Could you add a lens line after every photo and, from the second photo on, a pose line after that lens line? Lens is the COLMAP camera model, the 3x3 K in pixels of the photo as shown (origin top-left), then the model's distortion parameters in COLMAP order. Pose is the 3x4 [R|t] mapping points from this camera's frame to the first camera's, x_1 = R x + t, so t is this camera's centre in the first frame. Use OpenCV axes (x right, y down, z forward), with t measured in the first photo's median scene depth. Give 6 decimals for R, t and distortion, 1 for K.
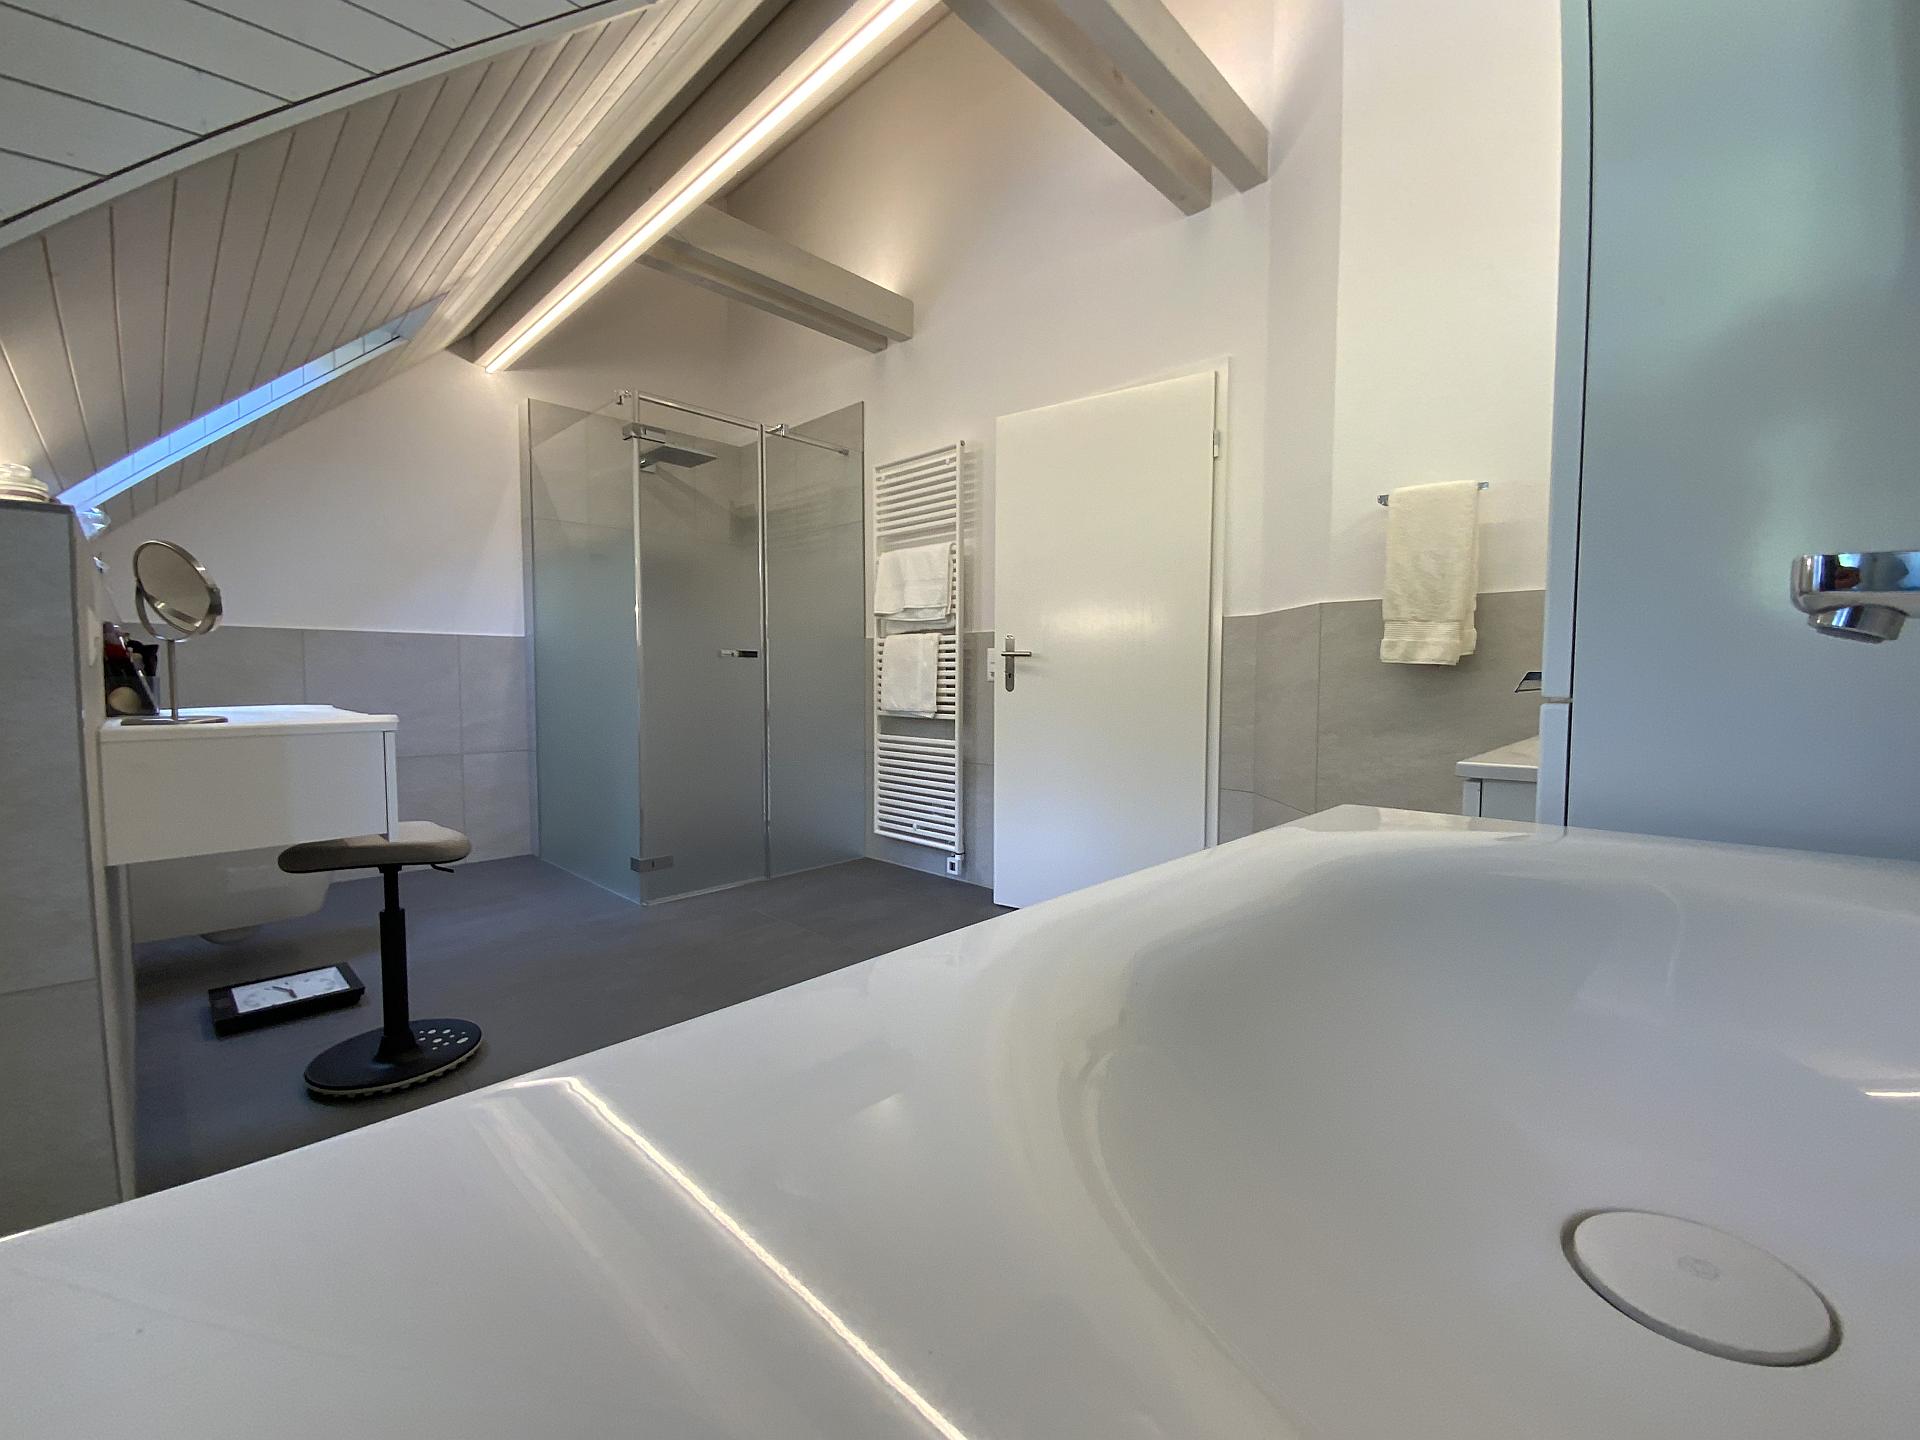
lens RADIAL K [[773.2, 0, 960.0], [0, 773.2, 720.0], [0, 0, 1]] dist [0.027537, -0.021302]
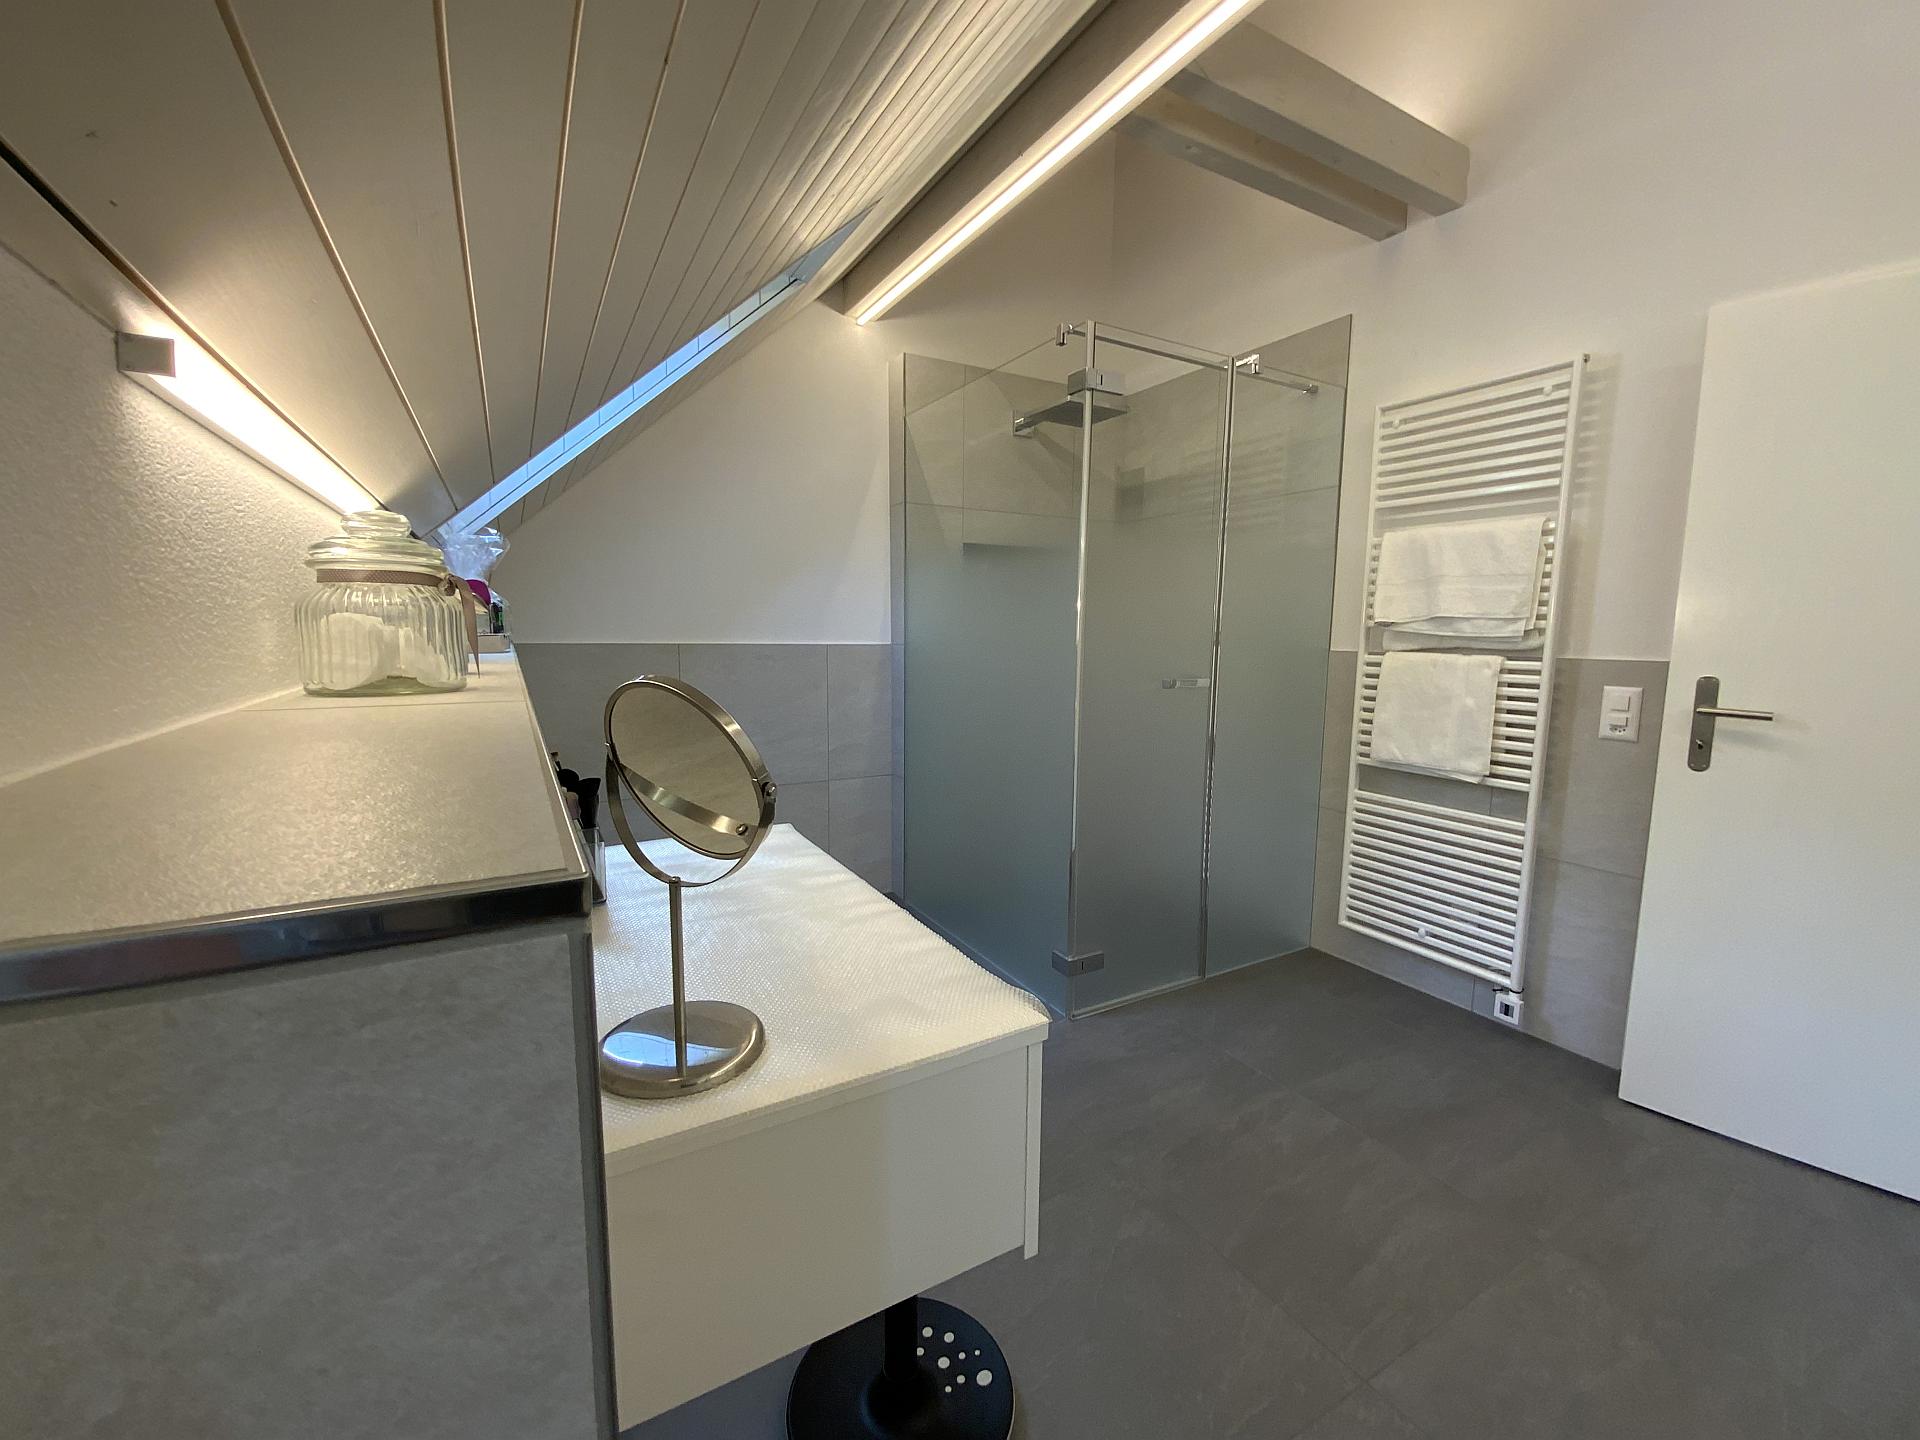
lens RADIAL K [[776.0, 0, 960.0], [0, 776.0, 720.0], [0, 0, 1]] dist [-0.000718, -0.007897]
pose [[0.957234, 0.043307, -0.286054, -0.272626], [-0.028311, 0.998009, 0.056356, -0.081391], [0.287925, -0.045847, 0.956555, 0.233759]]
